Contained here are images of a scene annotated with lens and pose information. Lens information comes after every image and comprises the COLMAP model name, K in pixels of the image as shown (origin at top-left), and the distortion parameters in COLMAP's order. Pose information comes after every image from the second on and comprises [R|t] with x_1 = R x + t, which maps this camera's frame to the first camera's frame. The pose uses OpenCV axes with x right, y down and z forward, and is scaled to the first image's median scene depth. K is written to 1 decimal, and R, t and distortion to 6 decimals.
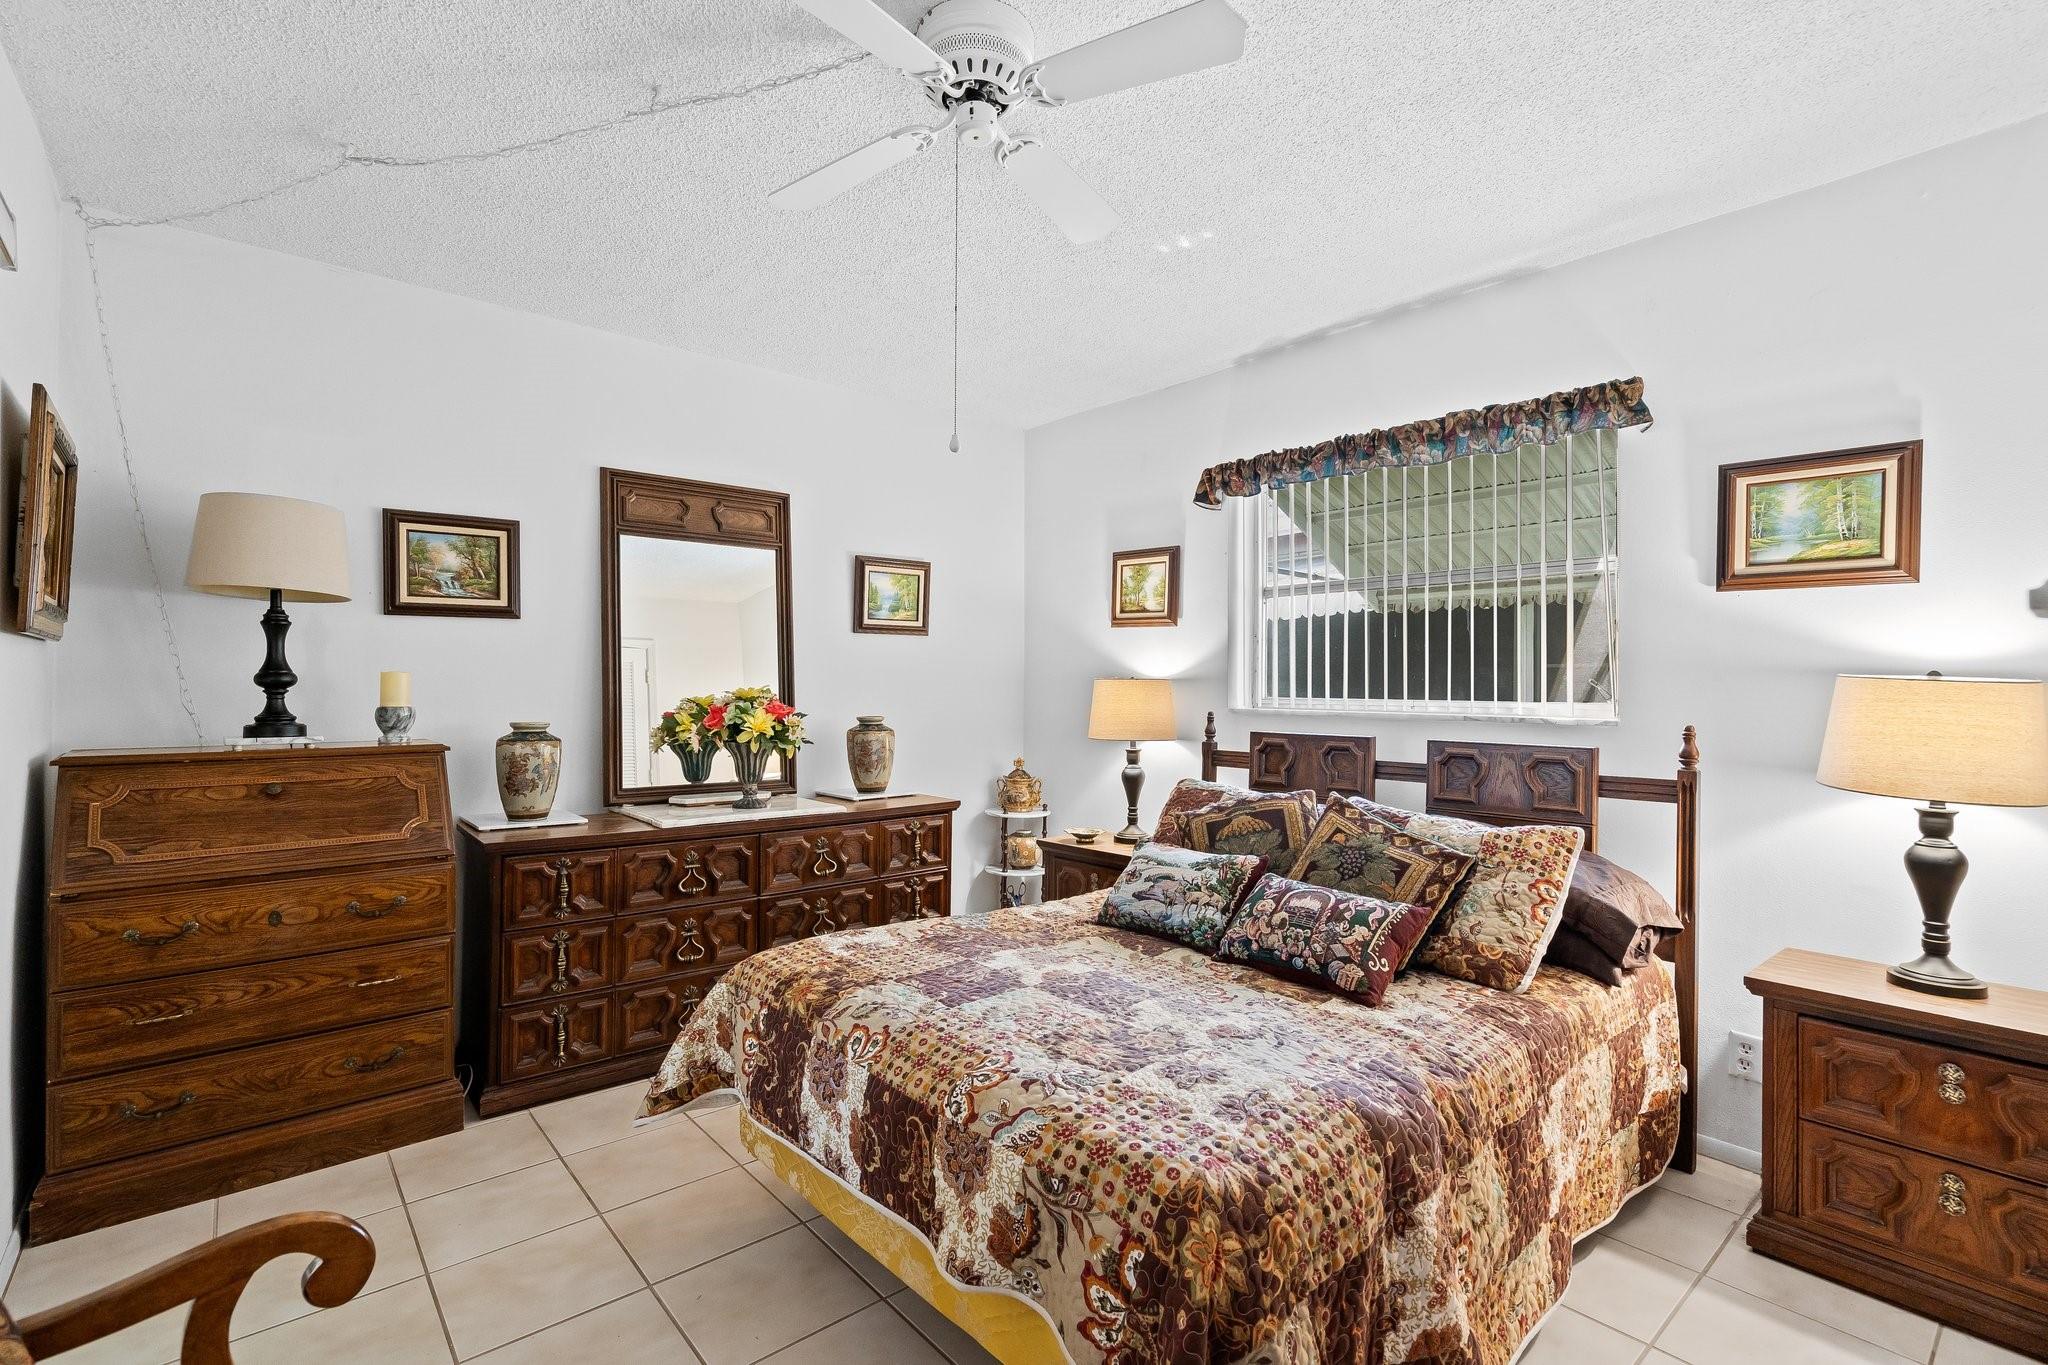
lens RADIAL K [[923.3, 0, 1024.0], [0, 923.3, 682.5], [0, 0, 1]] dist [-0.037349, 0.031043]
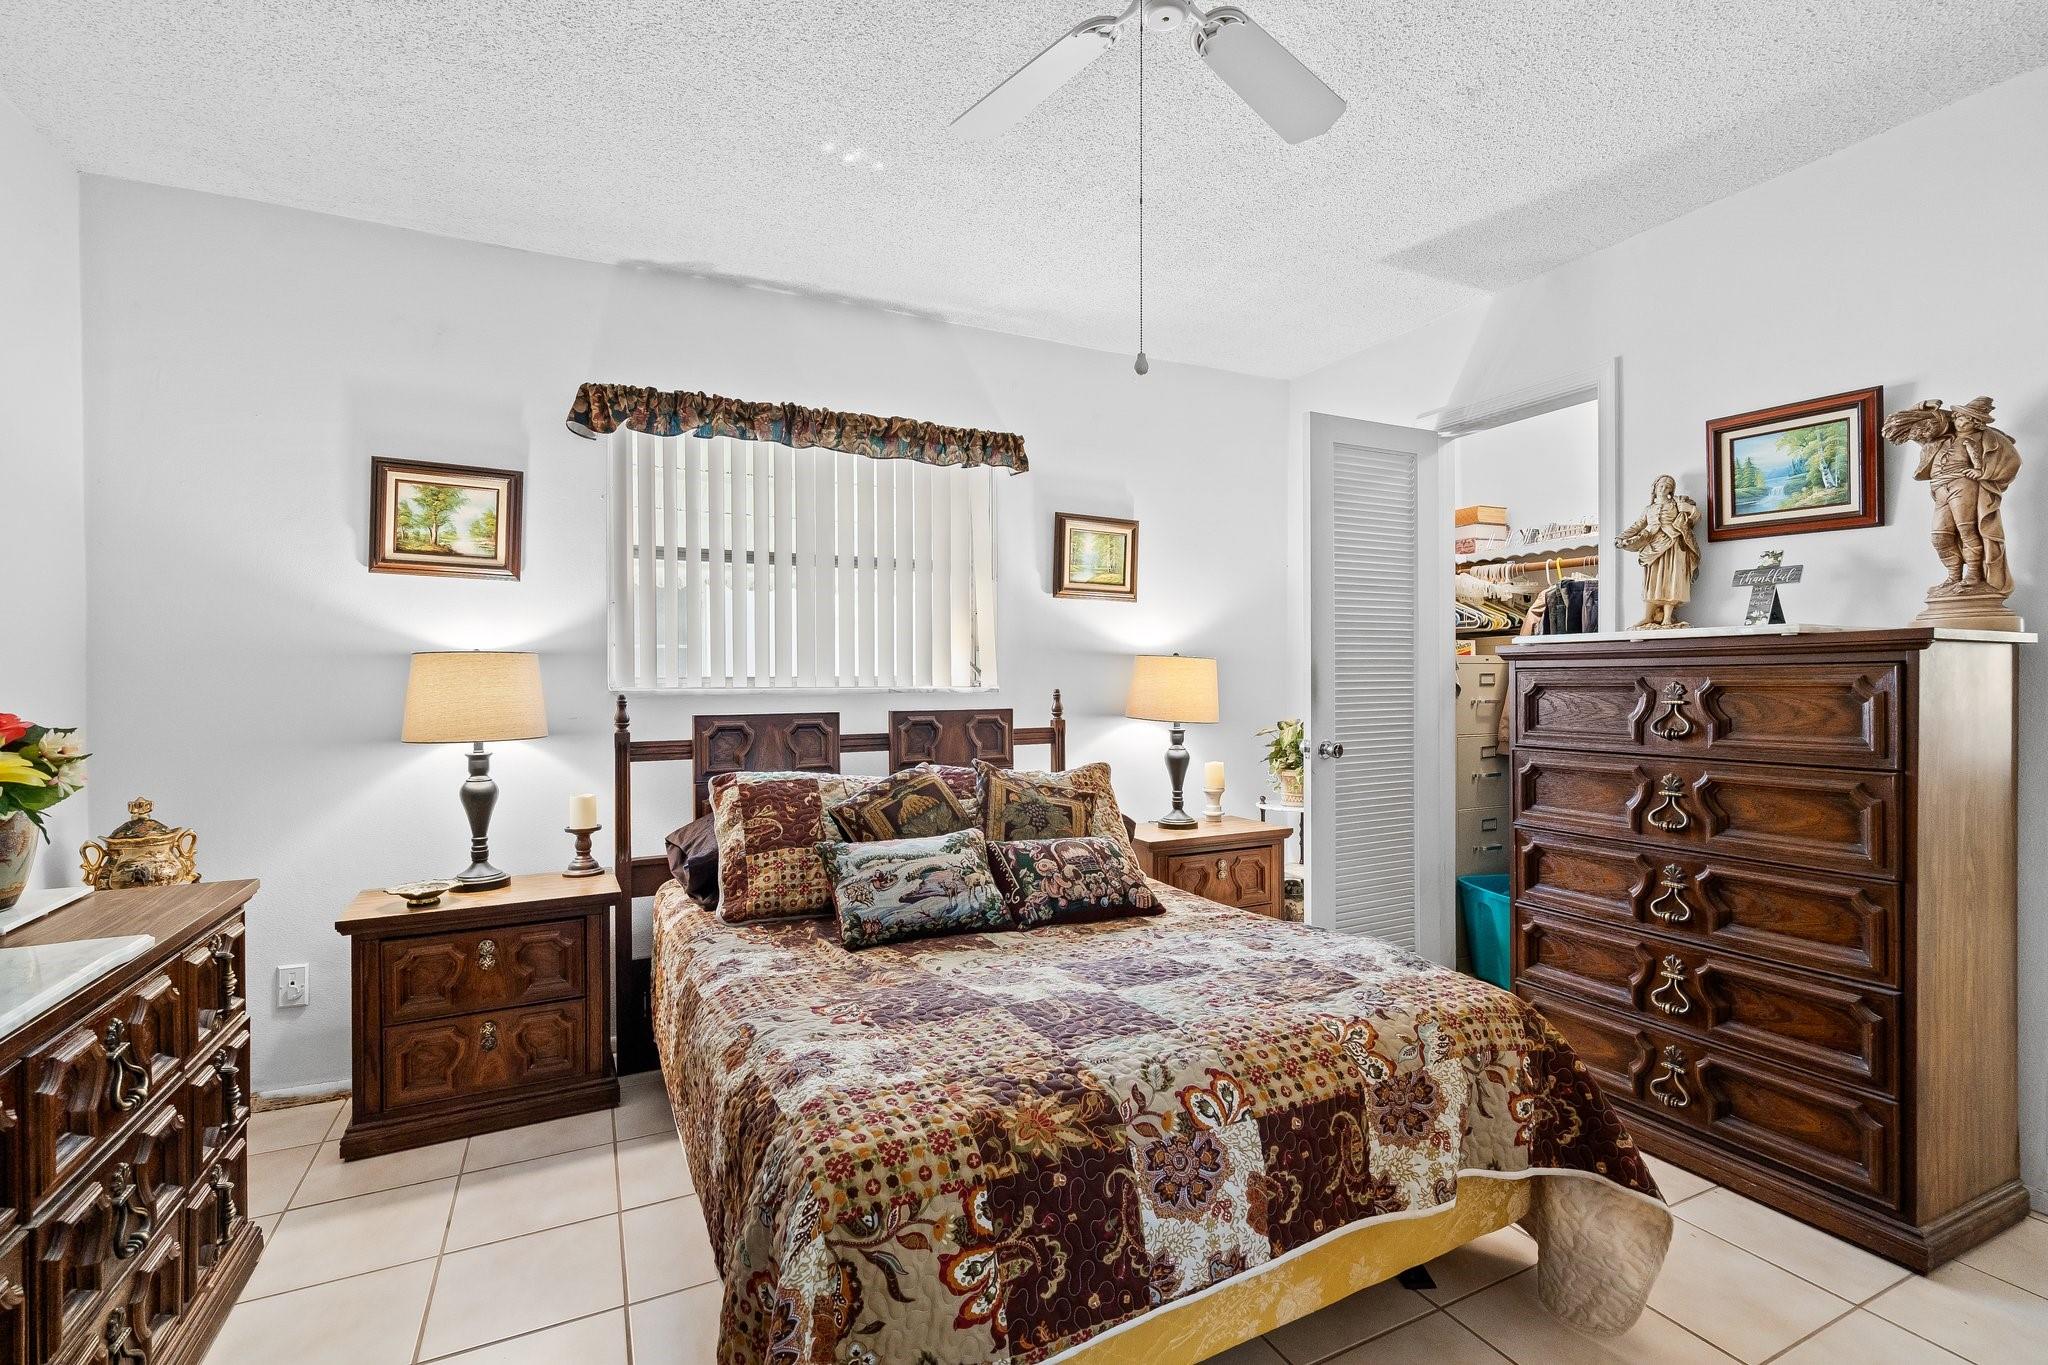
lens RADIAL K [[917.3, 0, 1024.0], [0, 917.3, 682.5], [0, 0, 1]] dist [-0.000555, 0.000010]
pose [[0.262179, -0.019972, 0.964812, -0.772825], [-0.000154, 0.999785, 0.020738, 0.007225], [-0.965019, -0.005585, 0.262120, 0.744710]]
